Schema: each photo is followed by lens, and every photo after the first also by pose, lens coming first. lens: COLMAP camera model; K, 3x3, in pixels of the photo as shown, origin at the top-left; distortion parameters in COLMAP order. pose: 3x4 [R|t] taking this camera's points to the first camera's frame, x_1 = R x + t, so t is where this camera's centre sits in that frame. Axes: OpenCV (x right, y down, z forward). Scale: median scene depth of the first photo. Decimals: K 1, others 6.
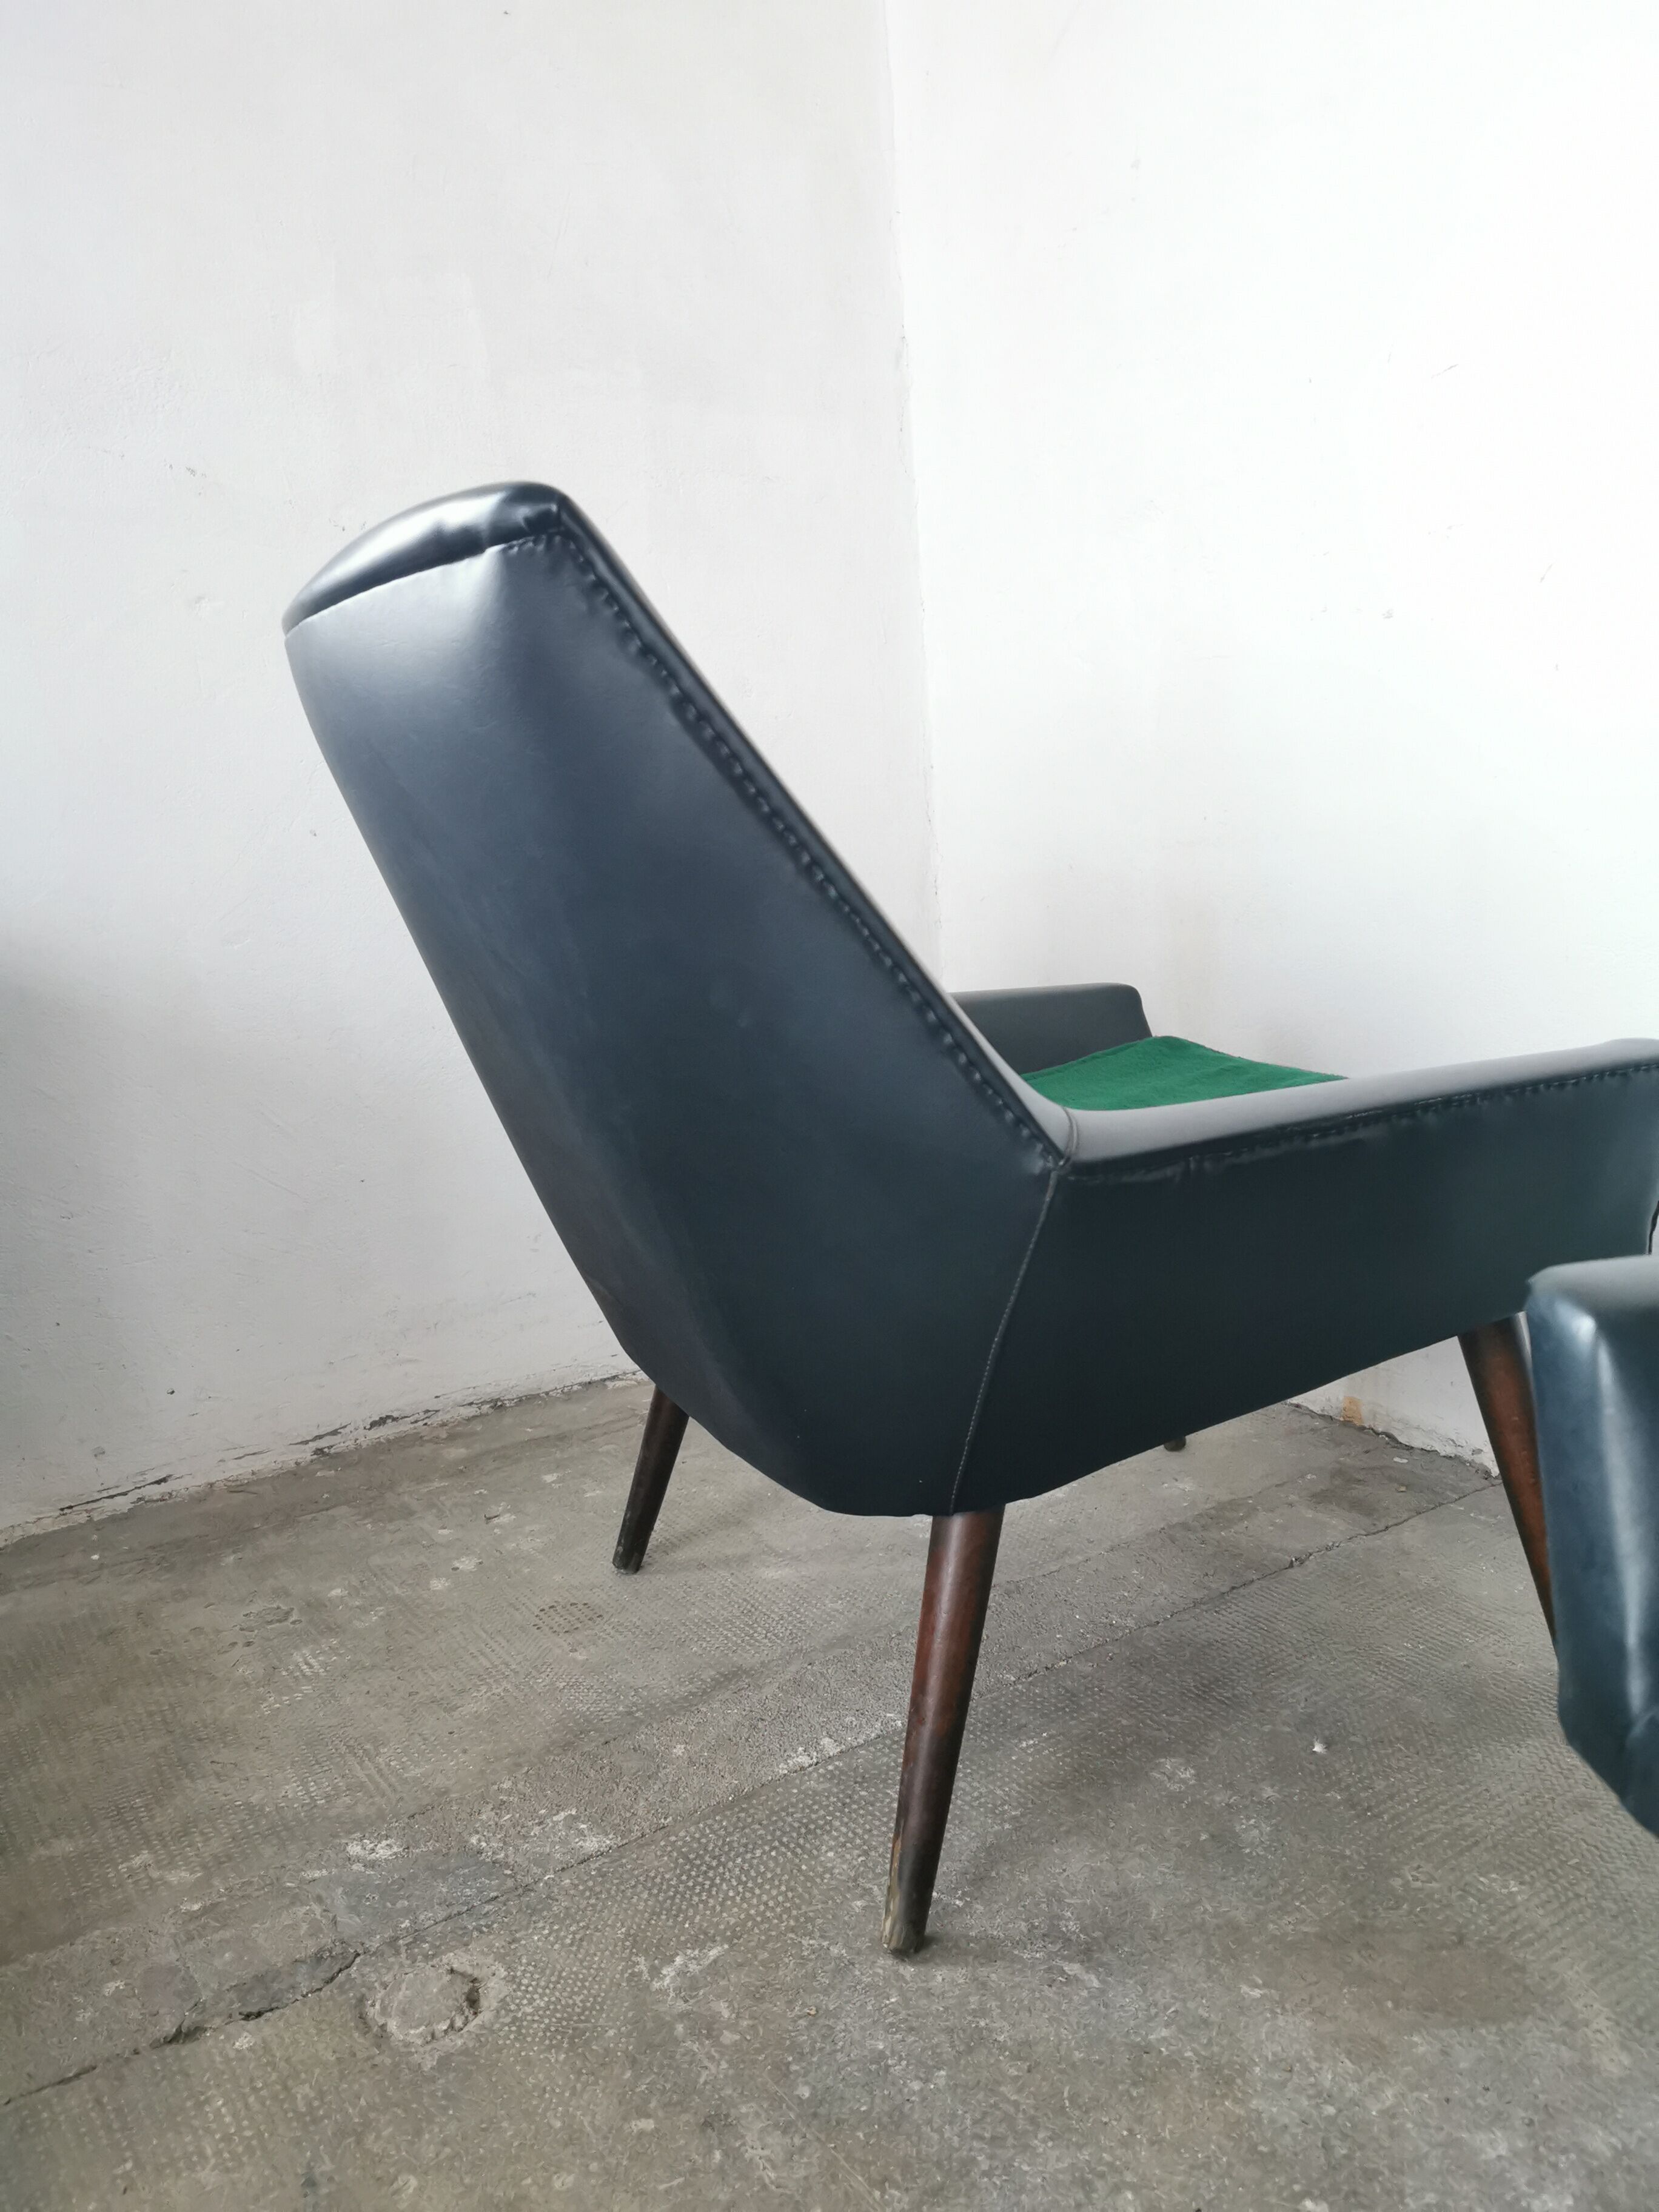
lens RADIAL K [[1701.4, 0, 839.1], [0, 1701.4, 1073.1], [0, 0, 1]] dist [0.067425, -0.101621]
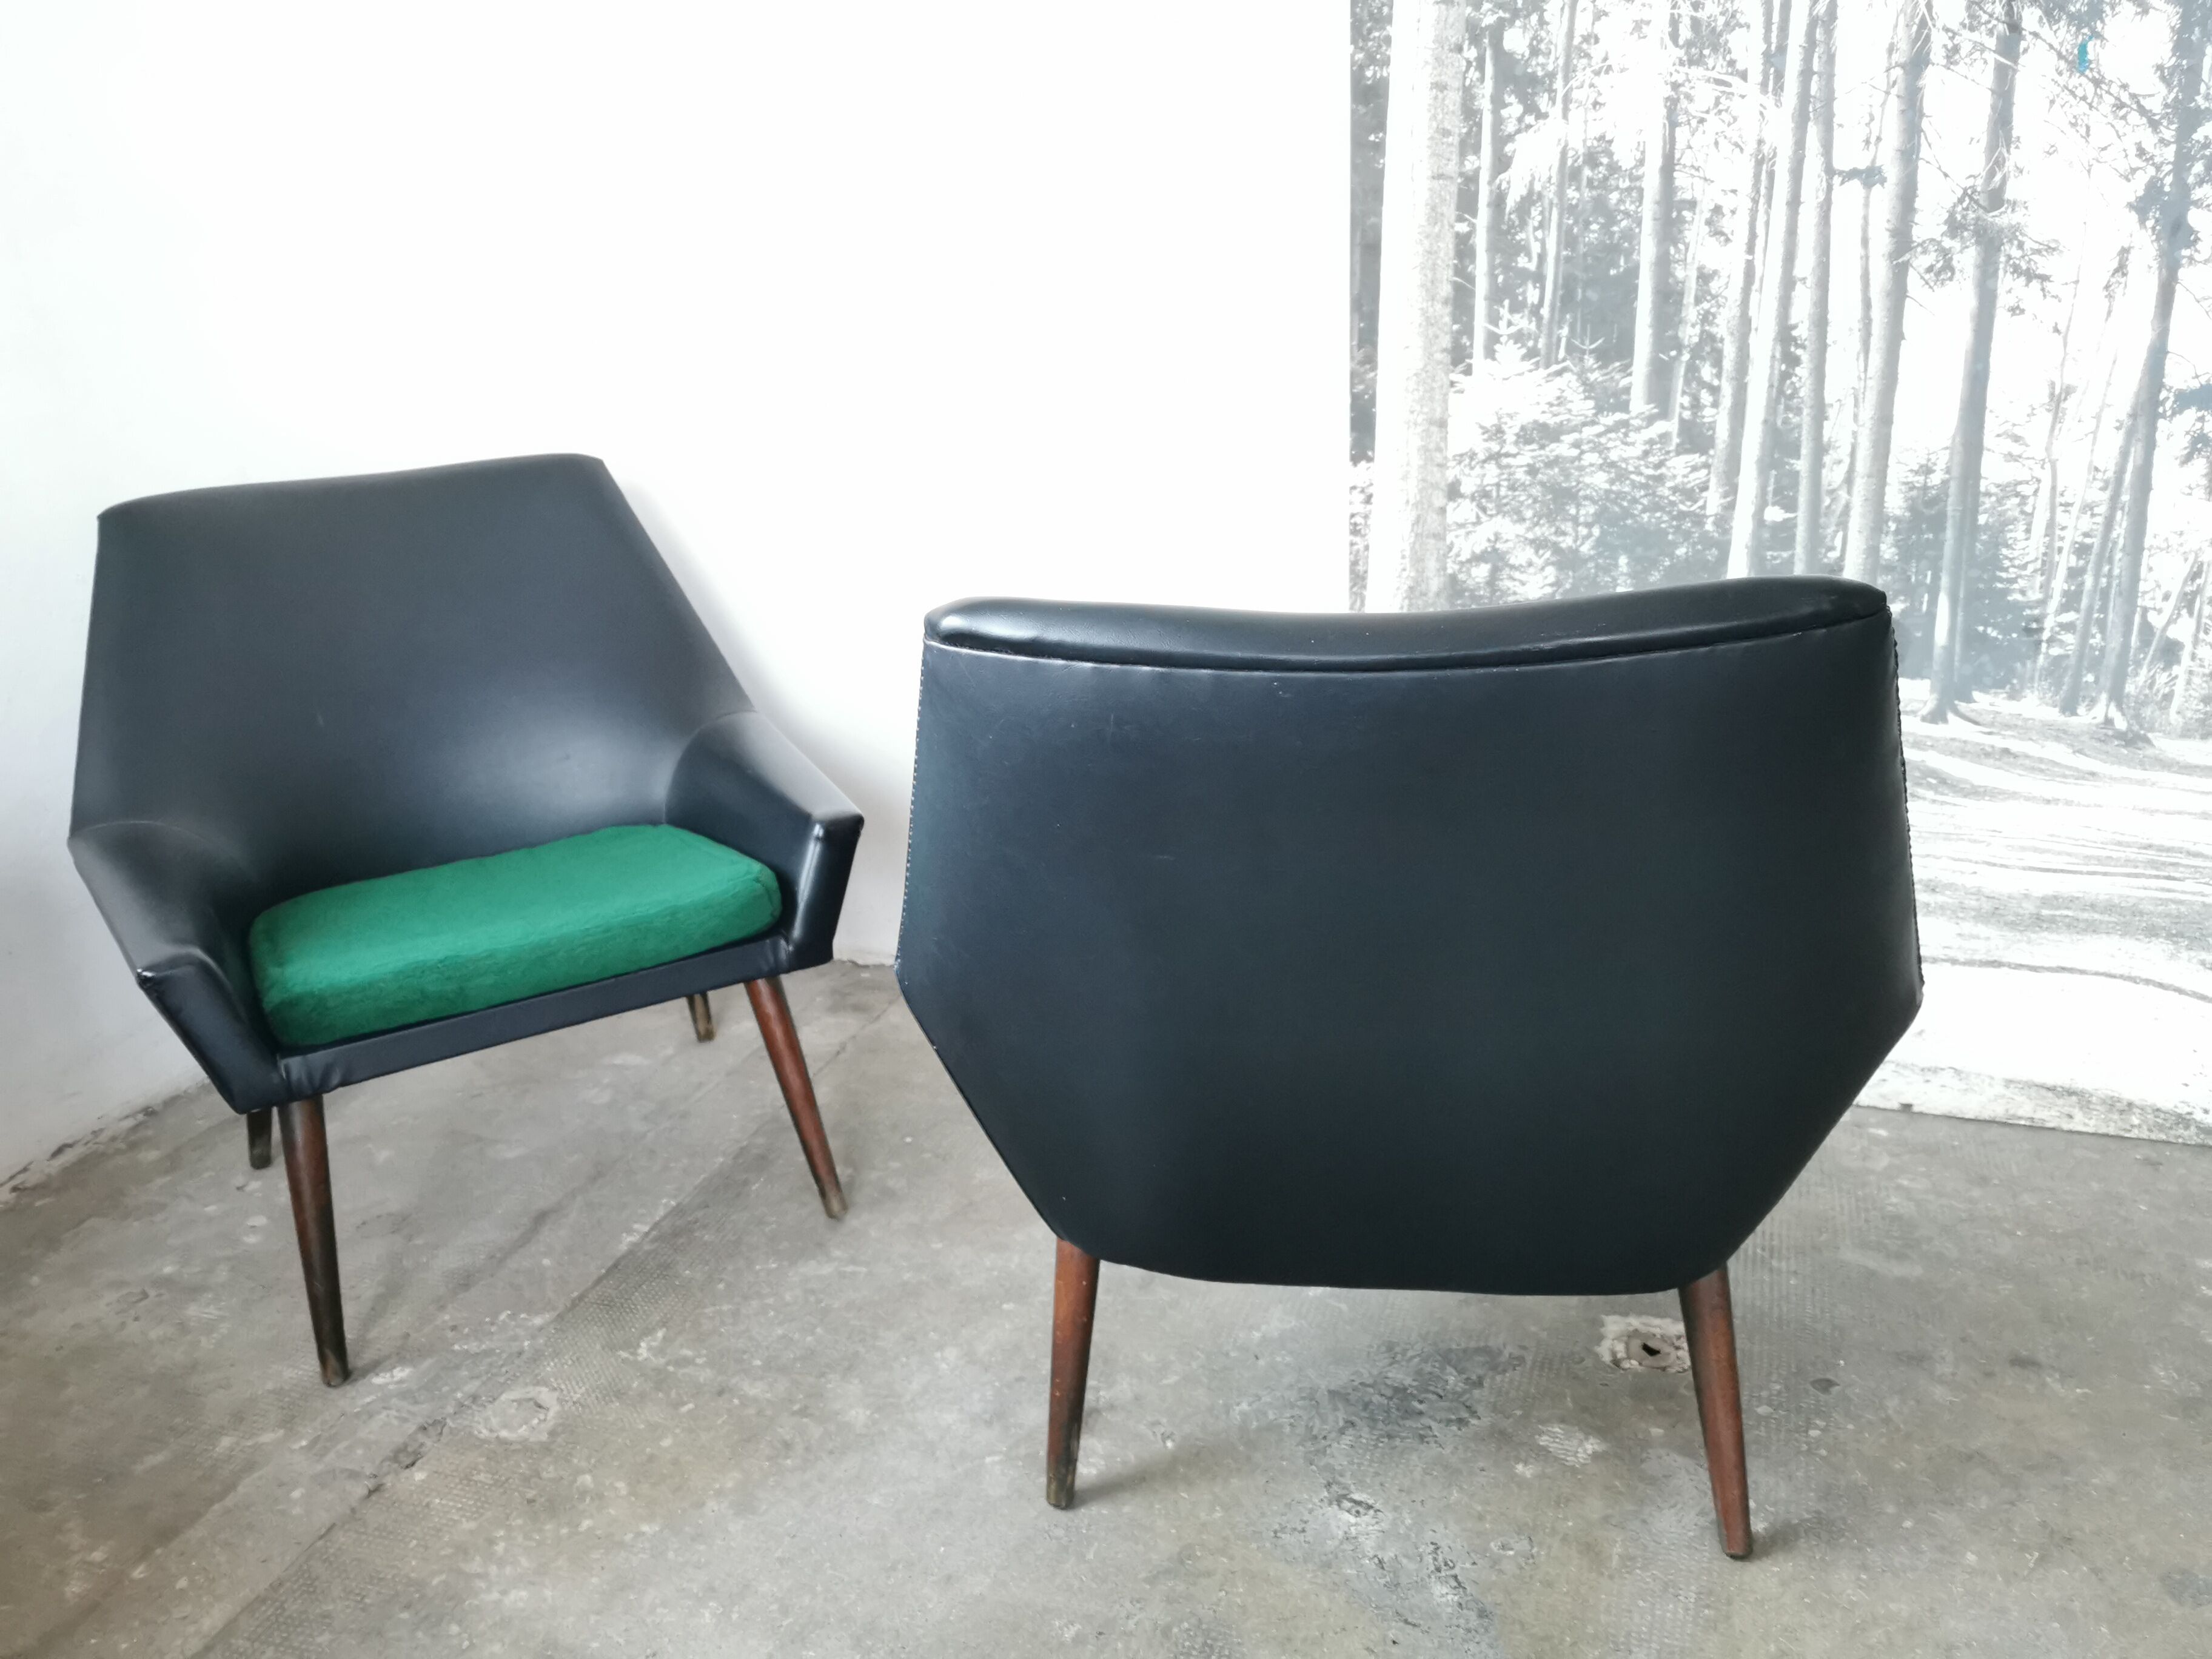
lens RADIAL K [[1701.4, 0, 1108.7], [0, 1701.4, 808.4], [0, 0, 1]] dist [0.067425, -0.101621]
pose [[0.793828, -0.176478, 0.581973, -0.567633], [0.106876, 0.982559, 0.152169, -0.210659], [-0.598677, -0.058598, 0.798844, -0.577884]]
